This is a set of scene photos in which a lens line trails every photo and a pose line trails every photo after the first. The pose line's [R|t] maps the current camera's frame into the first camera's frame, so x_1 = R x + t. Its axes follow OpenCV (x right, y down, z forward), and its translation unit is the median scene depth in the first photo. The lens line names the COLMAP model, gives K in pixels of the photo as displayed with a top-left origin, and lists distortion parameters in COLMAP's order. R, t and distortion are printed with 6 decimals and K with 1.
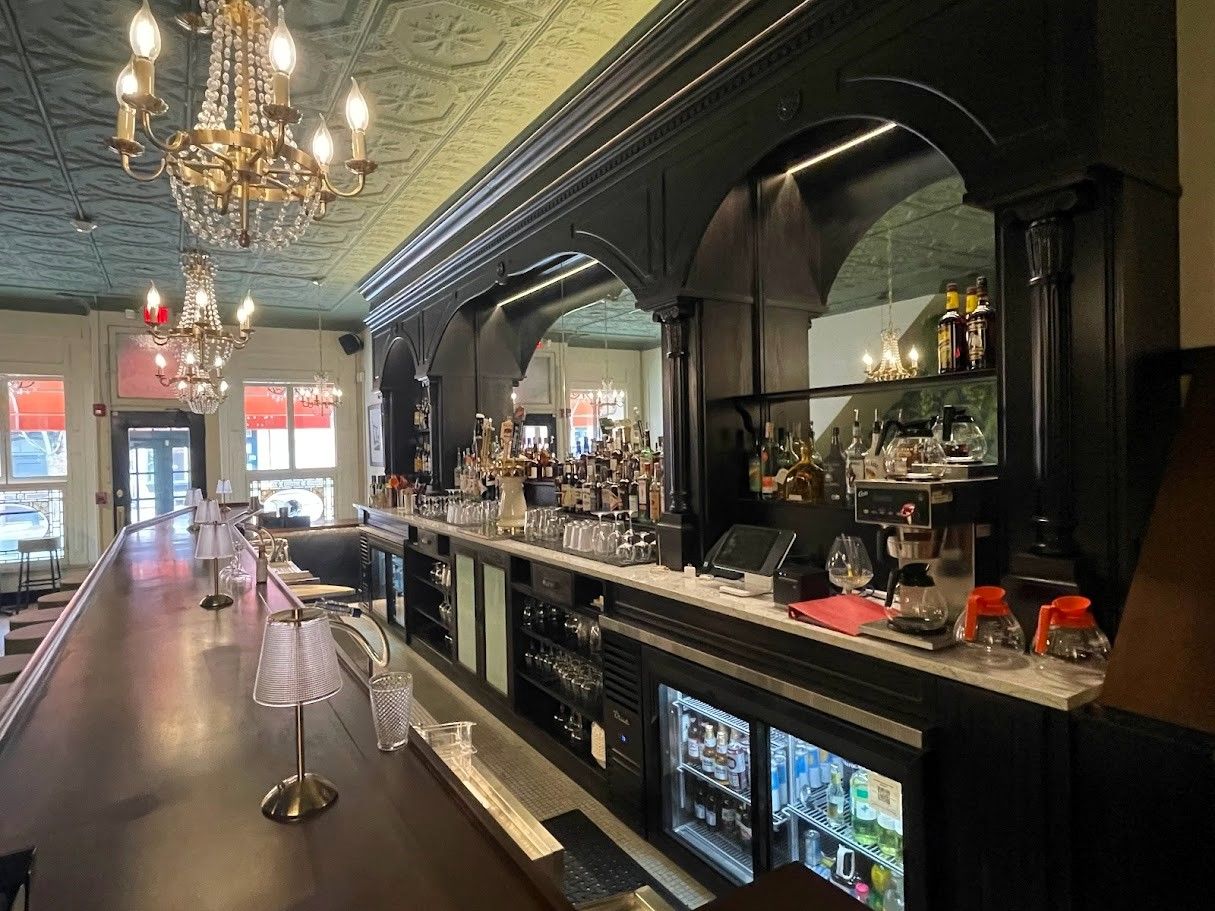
lens RADIAL K [[689.9, 0, 604.1], [0, 689.9, 458.0], [0, 0, 1]] dist [-0.004239, -0.000740]
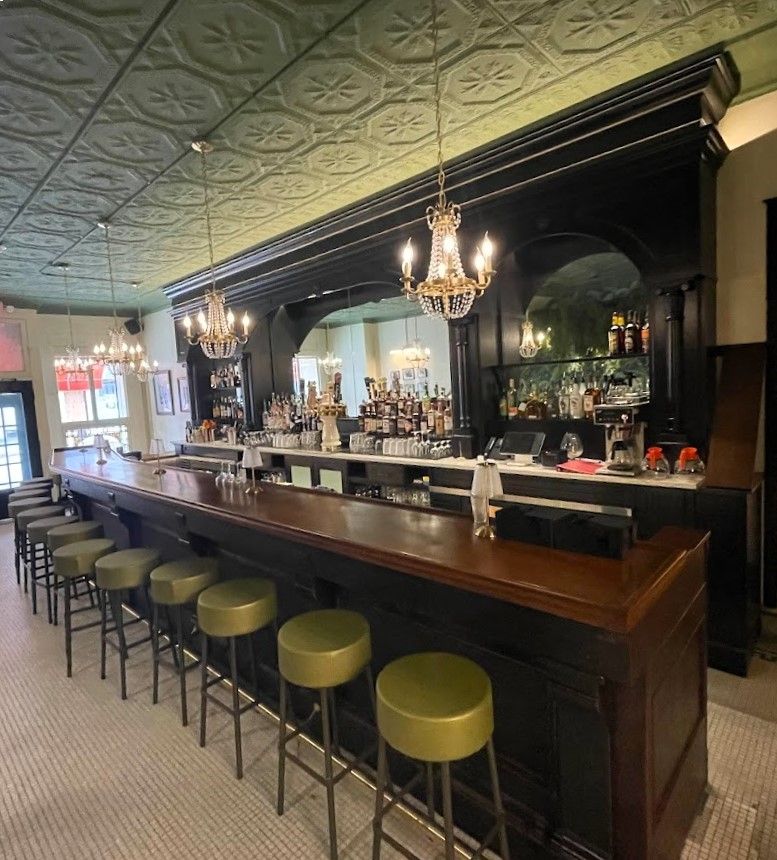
lens RADIAL K [[498.0, 0, 373.4], [0, 498.0, 430.7], [0, 0, 1]] dist [0.002236, -0.004274]
pose [[0.970621, -0.055317, 0.234168, -0.431741], [0.041152, 0.997039, 0.064955, -0.013396], [-0.237068, -0.053410, 0.970024, -0.244041]]
